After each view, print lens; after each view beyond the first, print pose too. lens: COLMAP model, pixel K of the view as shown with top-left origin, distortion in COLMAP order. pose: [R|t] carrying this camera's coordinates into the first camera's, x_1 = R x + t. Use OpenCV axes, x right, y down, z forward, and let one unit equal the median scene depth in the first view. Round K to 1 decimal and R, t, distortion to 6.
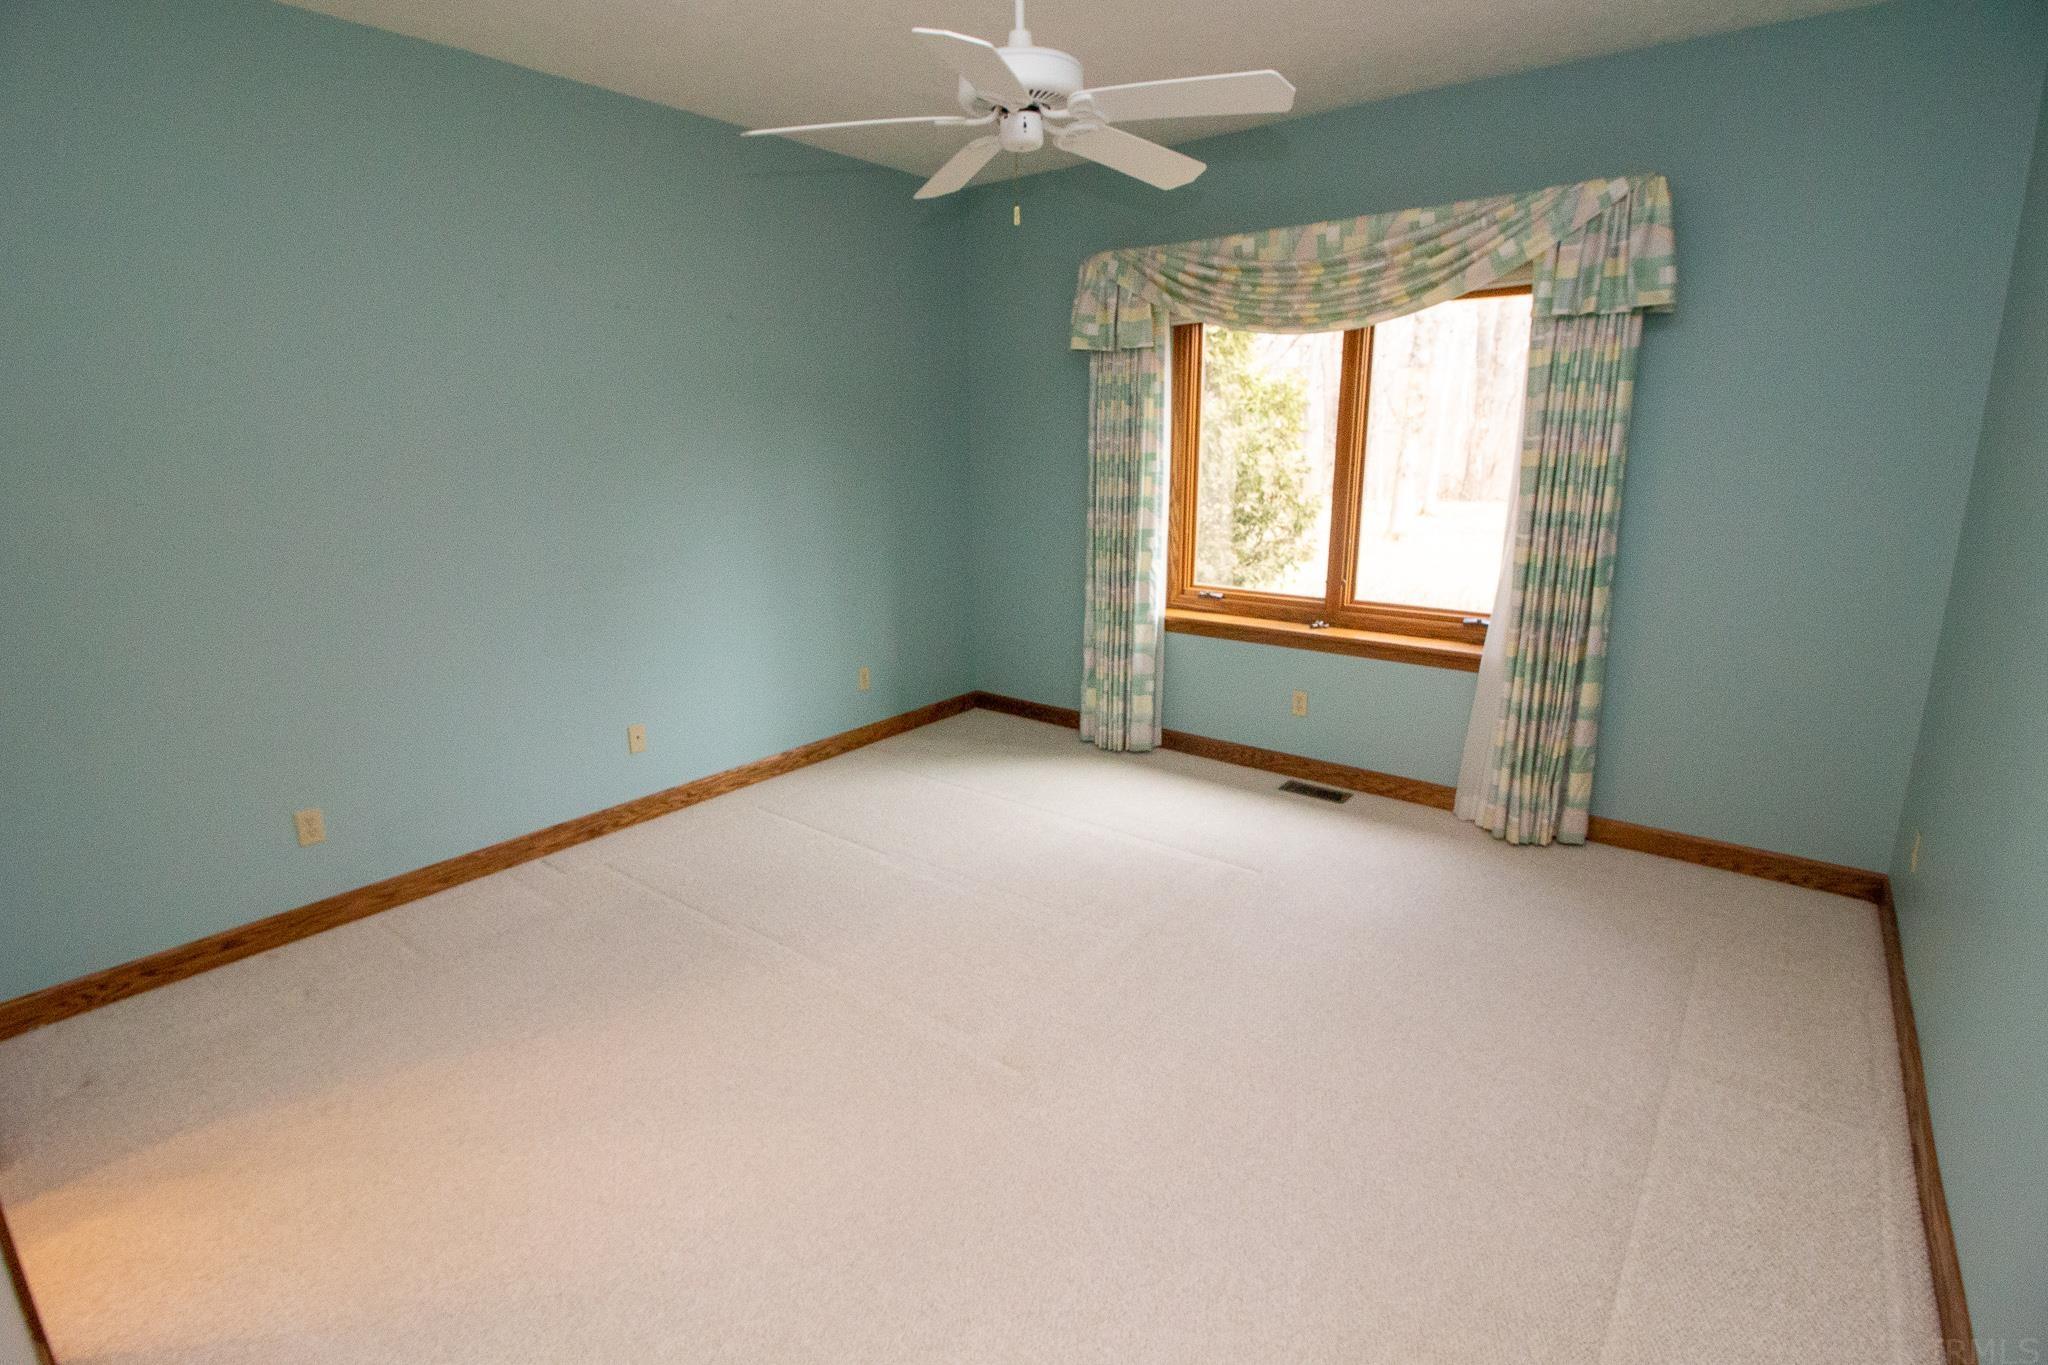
lens RADIAL K [[952.6, 0, 1026.9], [0, 952.6, 662.0], [0, 0, 1]] dist [-0.001244, -0.010670]
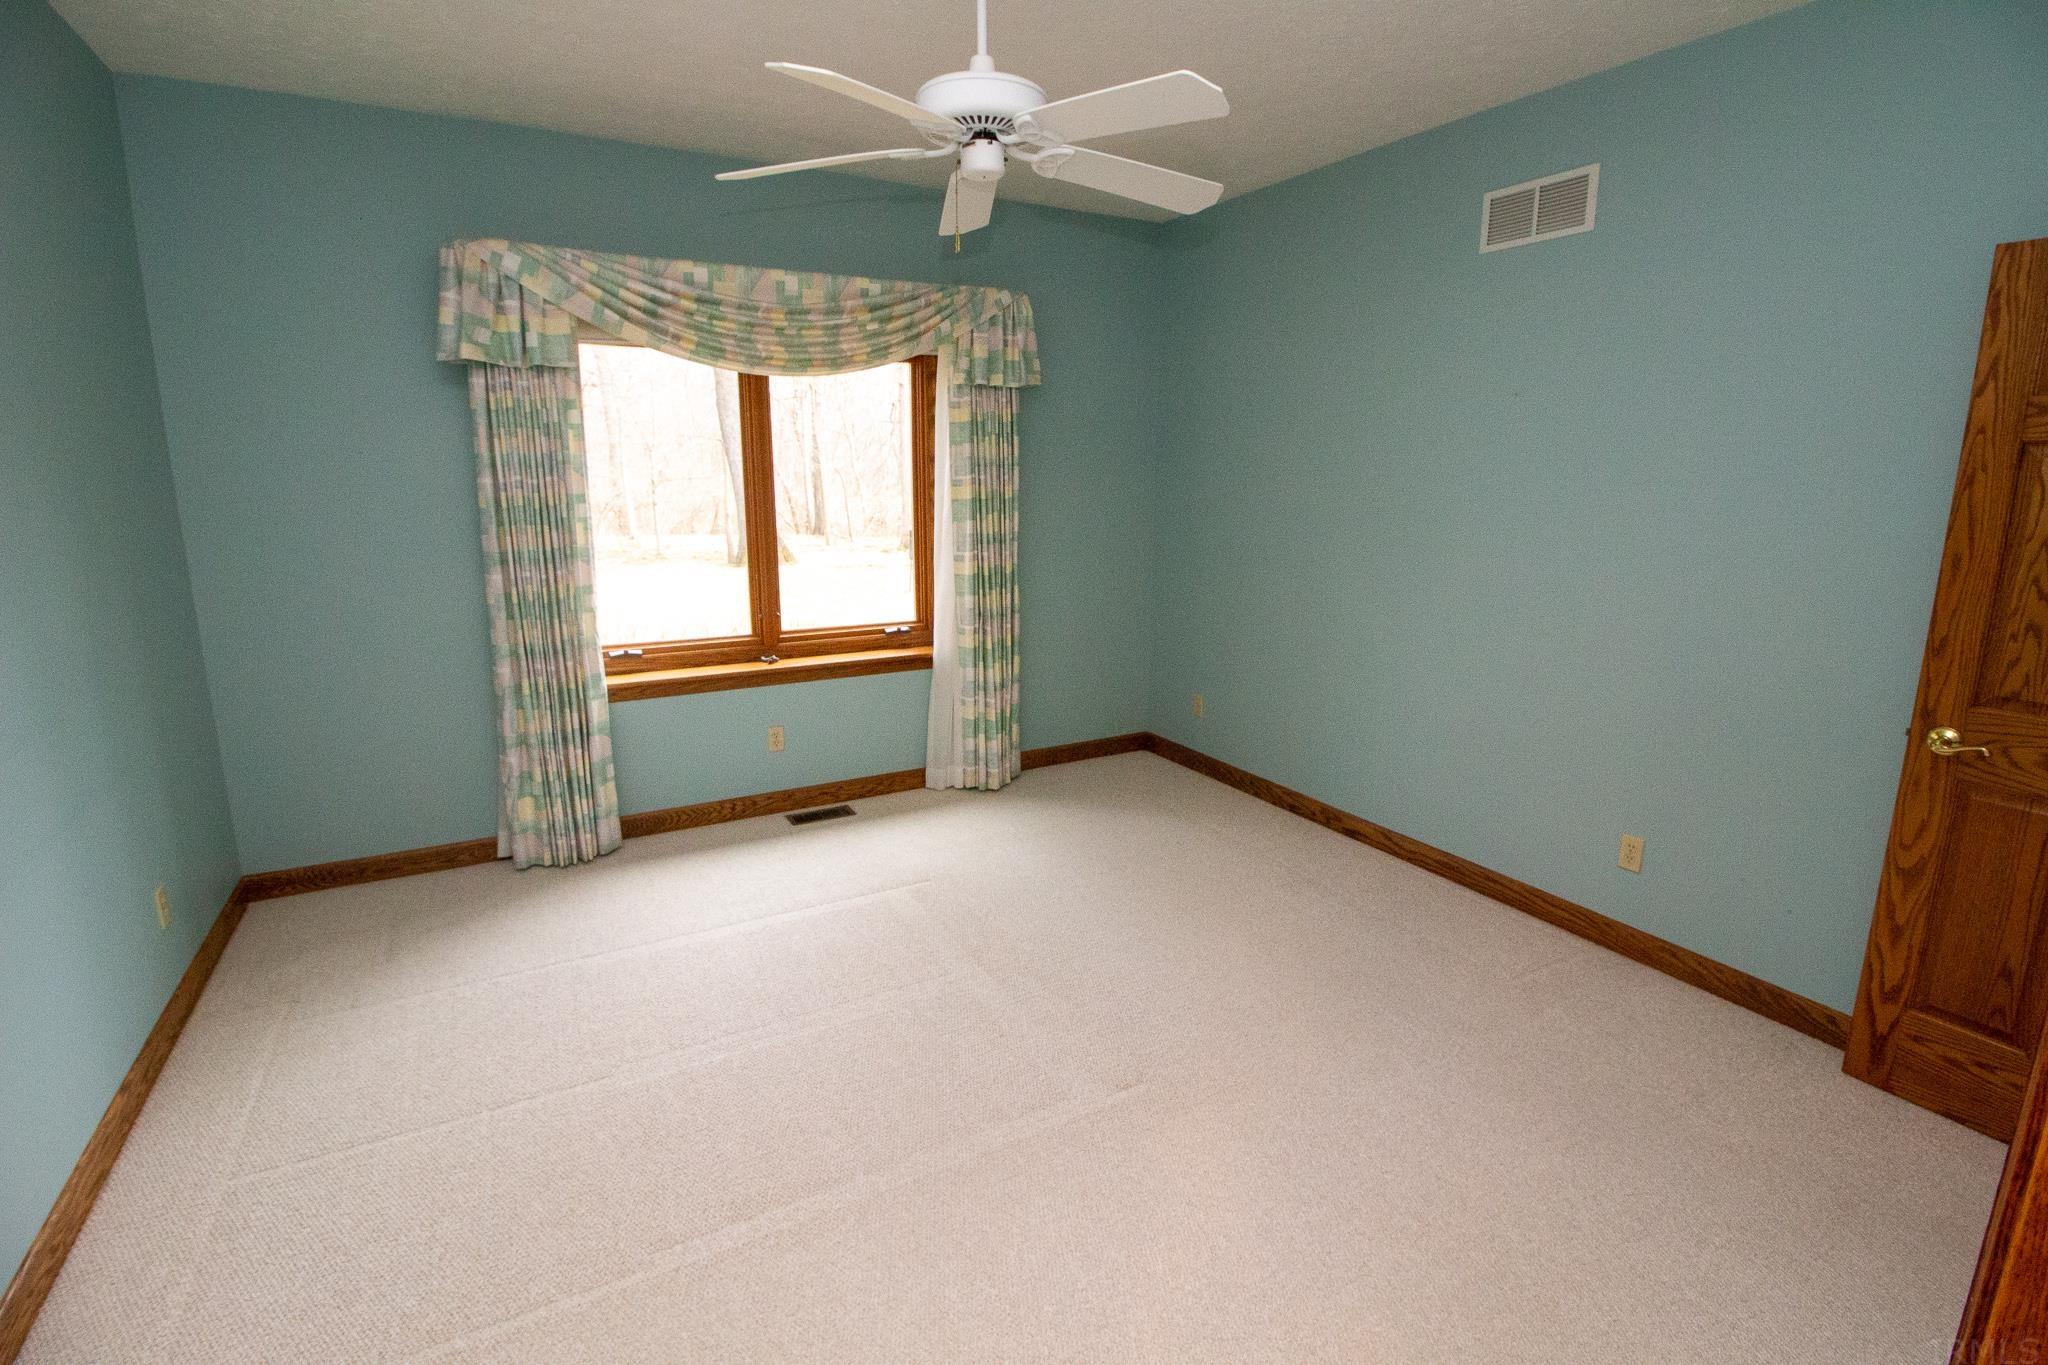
lens RADIAL K [[952.6, 0, 1026.9], [0, 952.6, 662.0], [0, 0, 1]] dist [-0.001244, -0.010670]
pose [[0.390448, -0.173793, 0.904072, -0.551260], [0.209088, 0.973098, 0.096762, -0.084650], [-0.896567, 0.151250, 0.416282, 0.365013]]
